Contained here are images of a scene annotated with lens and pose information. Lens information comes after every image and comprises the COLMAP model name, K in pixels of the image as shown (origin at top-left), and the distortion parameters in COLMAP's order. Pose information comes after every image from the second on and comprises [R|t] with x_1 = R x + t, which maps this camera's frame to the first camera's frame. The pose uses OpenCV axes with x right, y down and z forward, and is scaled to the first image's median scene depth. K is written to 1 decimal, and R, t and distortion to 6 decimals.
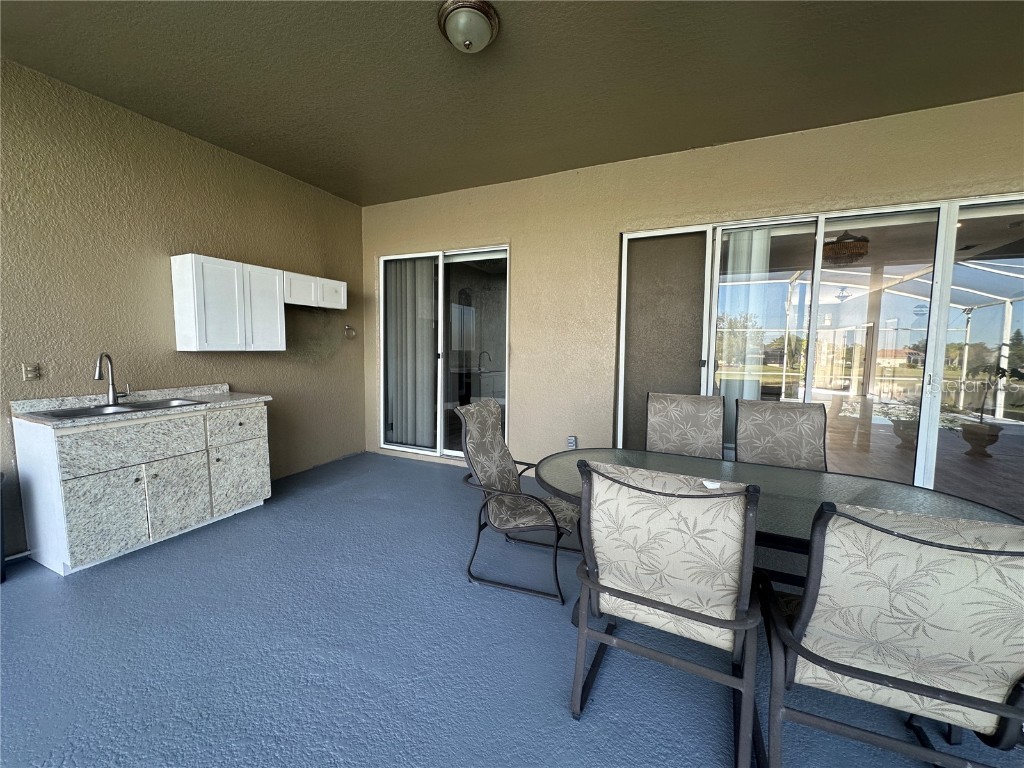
lens RADIAL K [[409.7, 0, 515.6], [0, 409.7, 381.8], [0, 0, 1]] dist [-0.002881, 0.000561]
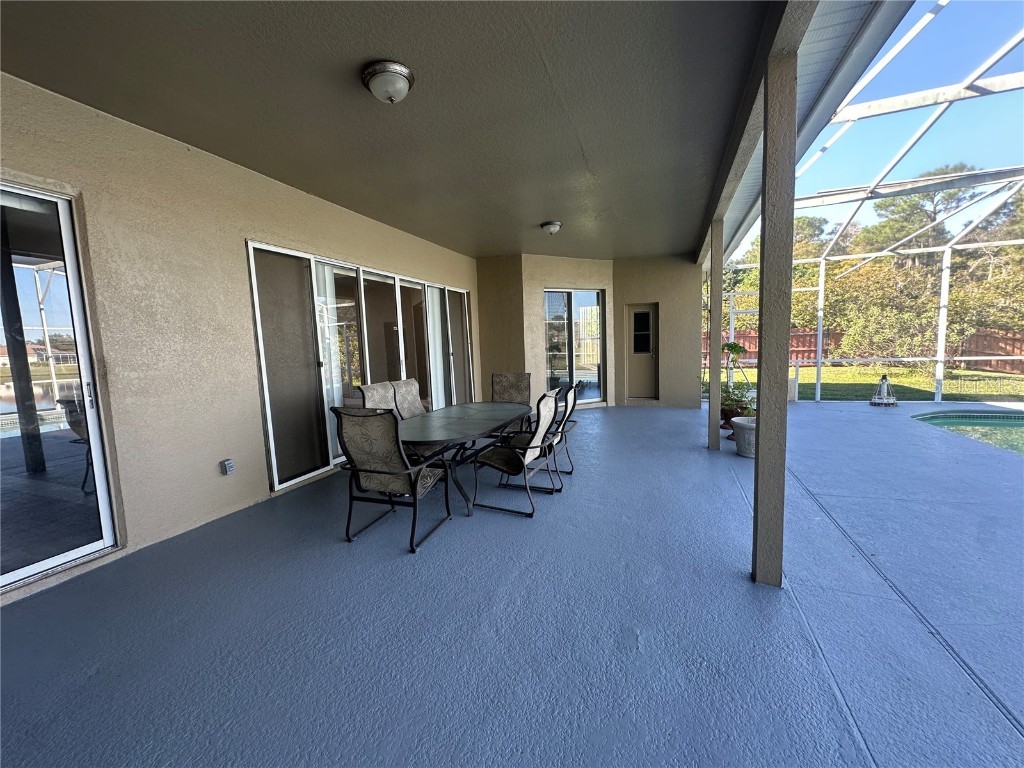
lens RADIAL K [[409.7, 0, 511.8], [0, 409.7, 381.0], [0, 0, 1]] dist [-0.002881, 0.000561]
pose [[-0.079456, -0.110199, 0.990728, -0.873861], [0.104499, 0.987474, 0.118218, -0.081749], [-0.991346, 0.112924, -0.066945, 0.509492]]
